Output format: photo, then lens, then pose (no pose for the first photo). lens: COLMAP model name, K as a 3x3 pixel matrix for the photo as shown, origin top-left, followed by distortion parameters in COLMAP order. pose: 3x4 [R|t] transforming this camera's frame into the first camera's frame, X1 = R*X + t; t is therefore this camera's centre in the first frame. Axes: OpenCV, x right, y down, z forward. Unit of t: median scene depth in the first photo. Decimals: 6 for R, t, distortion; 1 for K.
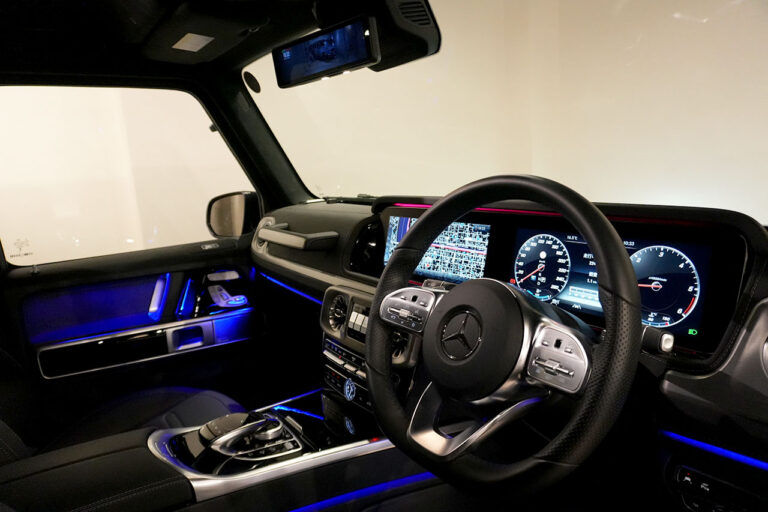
lens RADIAL K [[524.9, 0, 382.3], [0, 524.9, 257.6], [0, 0, 1]] dist [-0.047821, 0.043526]
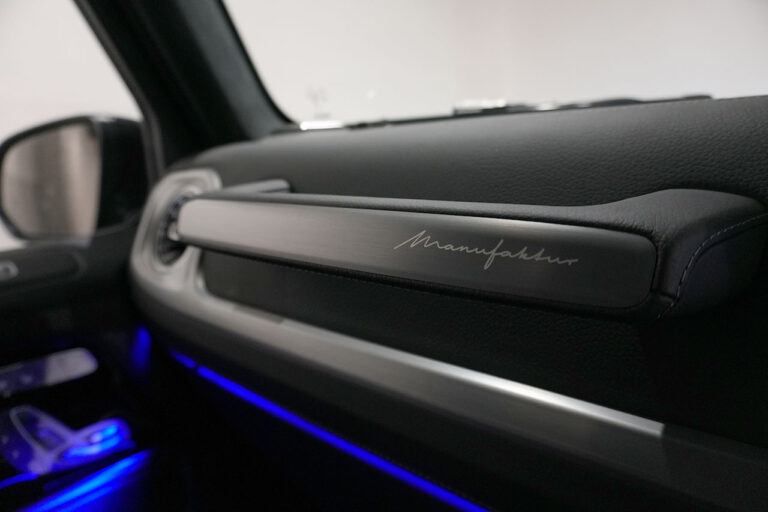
lens RADIAL K [[524.9, 0, 382.3], [0, 524.9, 257.6], [0, 0, 1]] dist [-0.047821, 0.043526]
pose [[0.968608, -0.048799, 0.243756, -0.181325], [0.044172, 0.998726, 0.024414, -0.027463], [-0.244637, -0.012881, 0.969529, 0.660581]]
